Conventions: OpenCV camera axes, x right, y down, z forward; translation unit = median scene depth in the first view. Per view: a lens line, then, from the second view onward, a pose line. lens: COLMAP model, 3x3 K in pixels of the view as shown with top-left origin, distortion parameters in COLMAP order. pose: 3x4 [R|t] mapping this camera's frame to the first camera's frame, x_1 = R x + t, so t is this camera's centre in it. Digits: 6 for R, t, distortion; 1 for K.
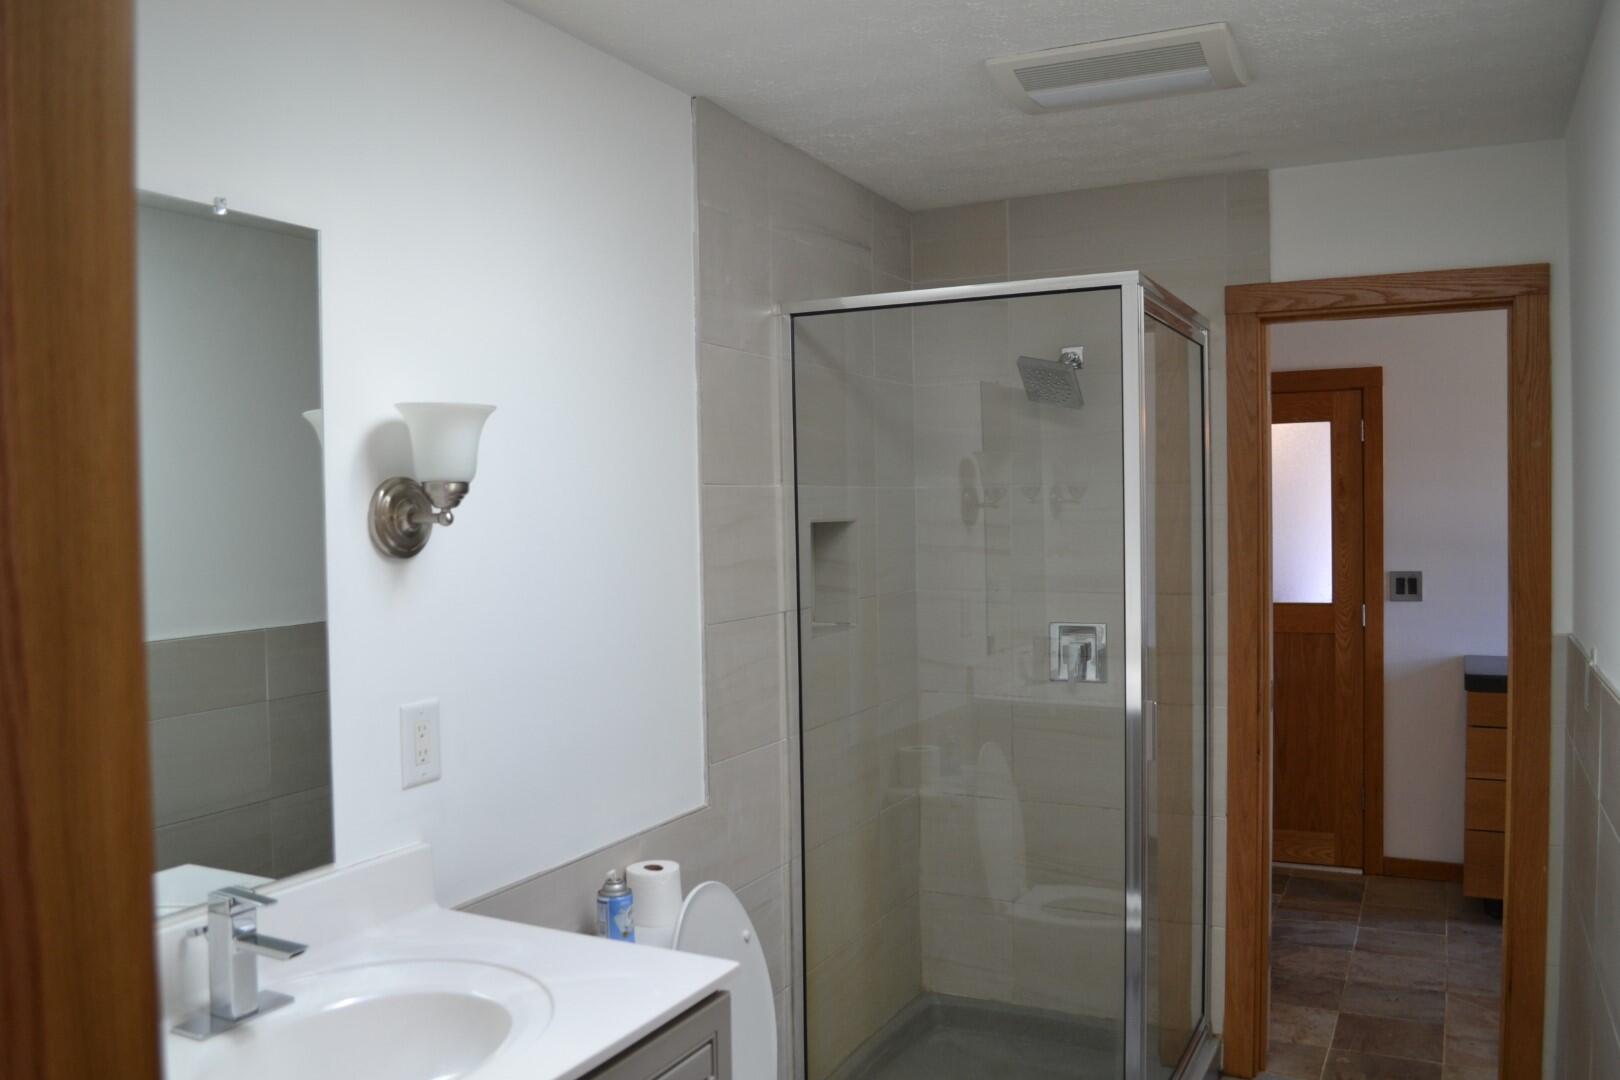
lens RADIAL K [[1300.1, 0, 813.7], [0, 1300.1, 536.6], [0, 0, 1]] dist [-0.084377, 0.004200]
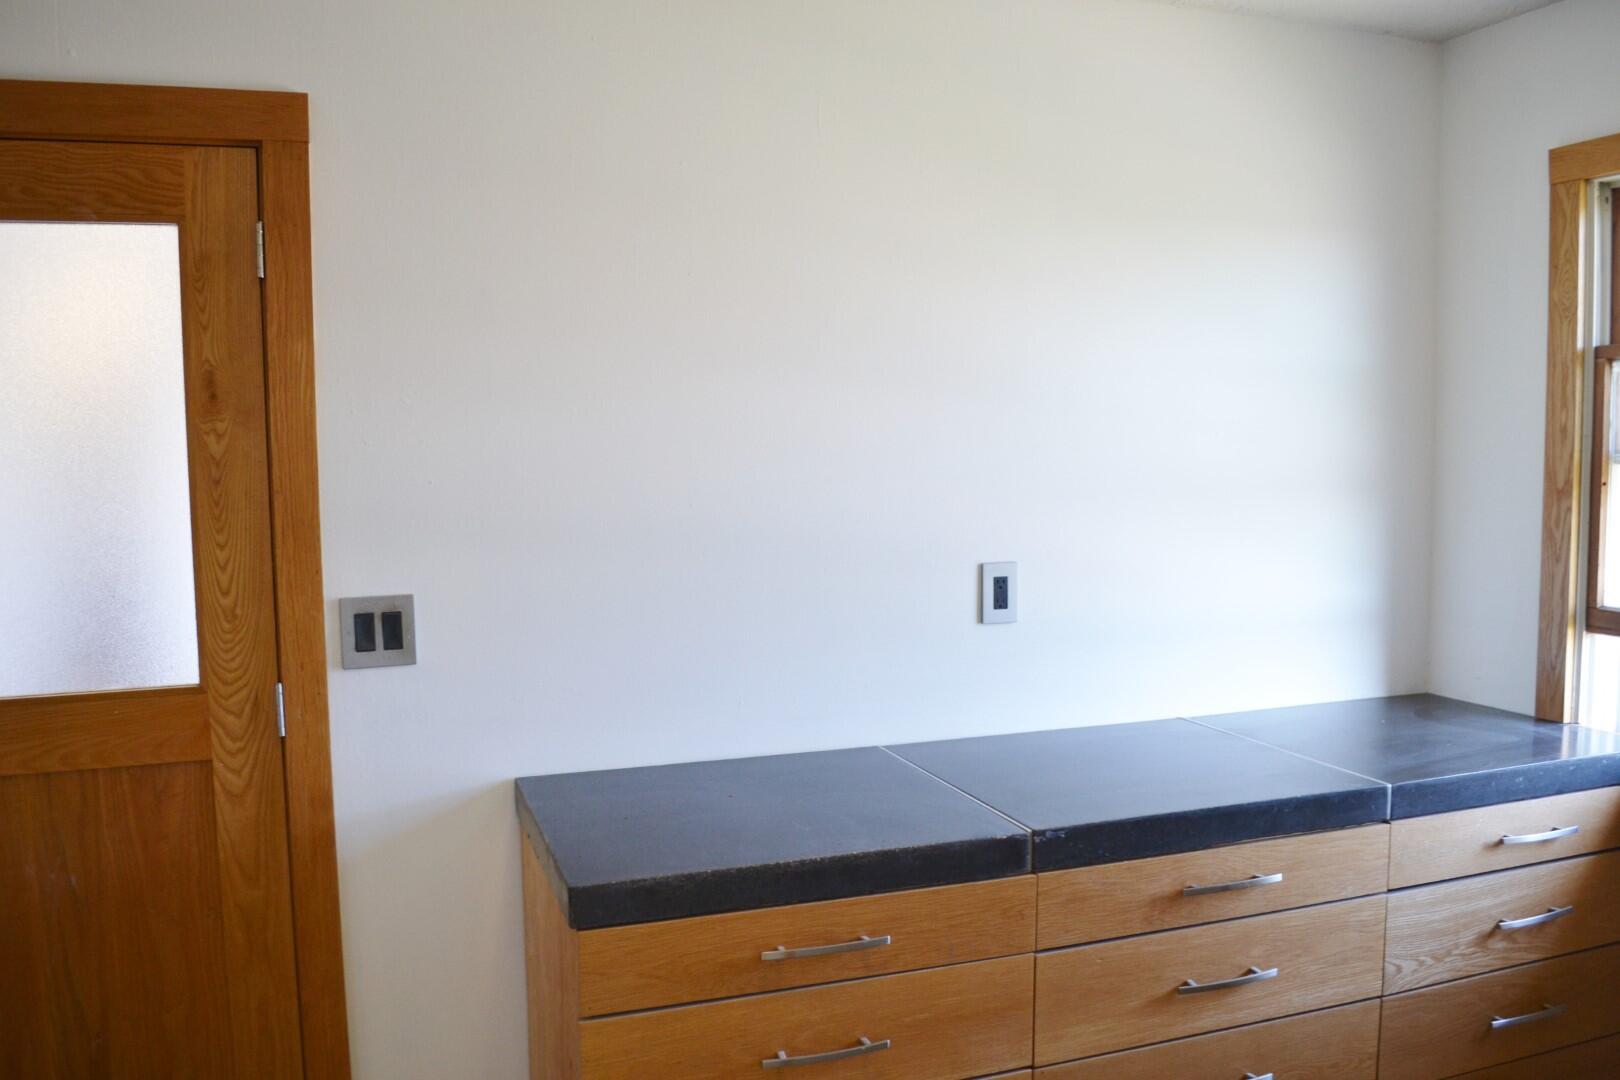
lens RADIAL K [[1300.1, 0, 809.5], [0, 1300.1, 538.2], [0, 0, 1]] dist [-0.084377, 0.004200]
pose [[0.711384, -0.054786, 0.700665, 0.268743], [0.014824, 0.997905, 0.062977, -0.016215], [-0.702647, -0.034414, 0.710706, 0.597149]]
